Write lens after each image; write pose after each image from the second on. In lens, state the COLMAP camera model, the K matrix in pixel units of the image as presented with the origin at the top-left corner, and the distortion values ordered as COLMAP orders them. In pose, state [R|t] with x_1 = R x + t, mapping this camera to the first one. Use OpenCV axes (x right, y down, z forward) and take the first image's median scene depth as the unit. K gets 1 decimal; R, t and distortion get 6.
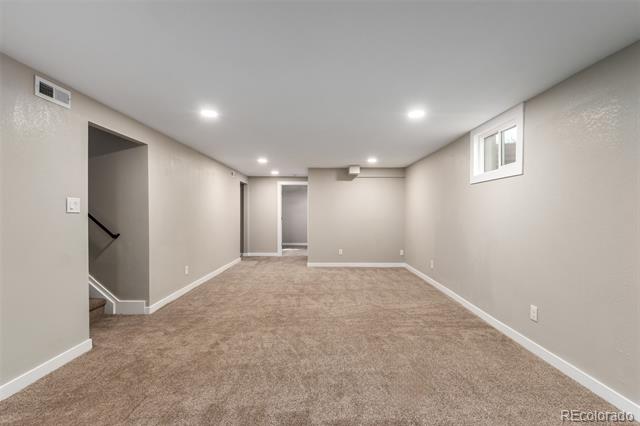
lens RADIAL K [[297.0, 0, 322.9], [0, 297.0, 214.9], [0, 0, 1]] dist [0.008520, -0.001052]
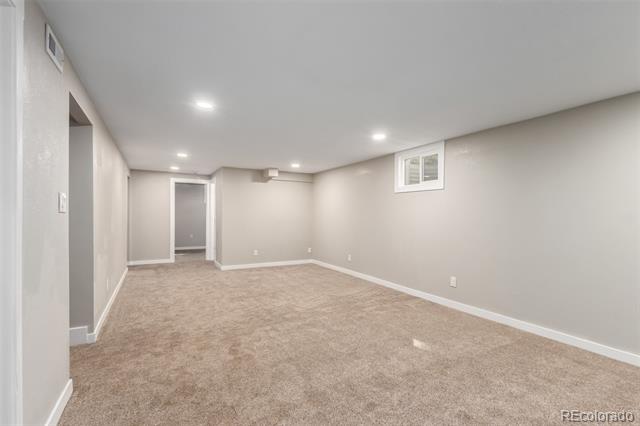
lens RADIAL K [[297.0, 0, 325.5], [0, 297.0, 213.9], [0, 0, 1]] dist [0.008520, -0.001052]
pose [[0.865787, 0.007671, 0.500353, -0.416119], [-0.004179, 0.999958, -0.008101, 0.000437], [-0.500394, 0.004923, 0.865784, 0.014371]]
